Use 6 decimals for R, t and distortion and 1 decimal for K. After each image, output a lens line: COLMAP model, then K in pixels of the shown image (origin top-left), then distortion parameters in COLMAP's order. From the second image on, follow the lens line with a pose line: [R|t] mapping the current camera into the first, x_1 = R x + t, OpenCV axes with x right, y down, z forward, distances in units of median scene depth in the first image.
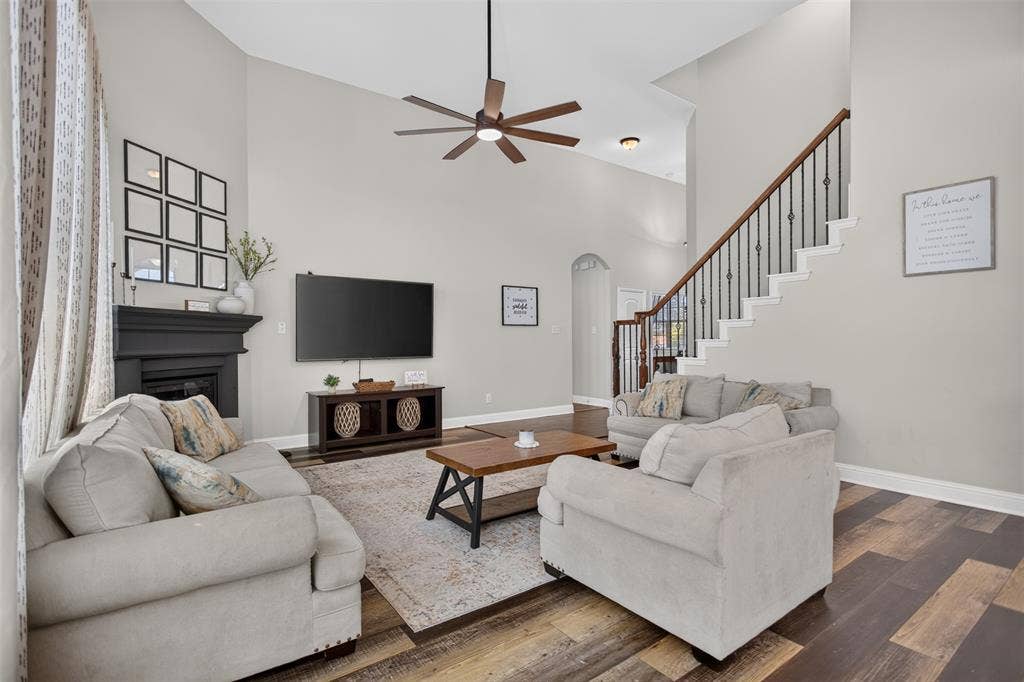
lens RADIAL K [[489.9, 0, 512.0], [0, 489.9, 341.0], [0, 0, 1]] dist [-0.003047, -0.000308]
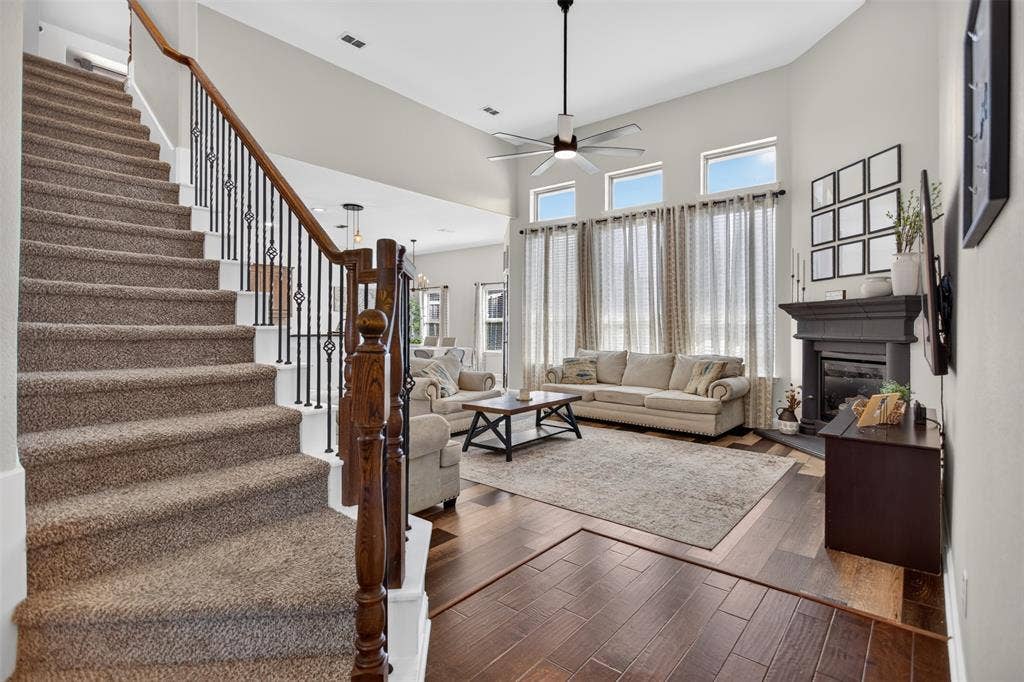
lens RADIAL K [[492.8, 0, 509.4], [0, 492.8, 322.7], [0, 0, 1]] dist [-0.002636, -0.000087]
pose [[-0.969996, -0.000451, -0.243121, 0.291510], [0.000809, 0.999987, -0.005081, -0.003912], [0.243120, -0.005125, -0.969983, 1.638902]]
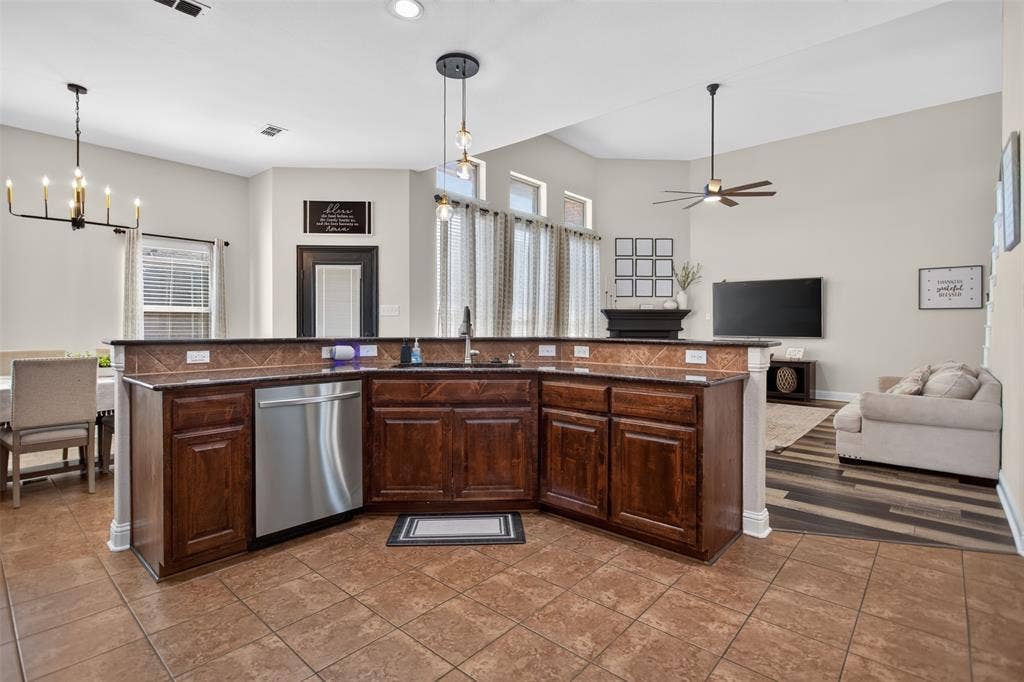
lens RADIAL K [[489.5, 0, 511.2], [0, 489.5, 328.2], [0, 0, 1]] dist [-0.001271, -0.000141]
pose [[0.221896, 0.015298, -0.974950, 1.082580], [-0.006297, 0.999879, 0.014256, -0.005174], [0.975050, 0.002976, 0.221965, -0.015710]]
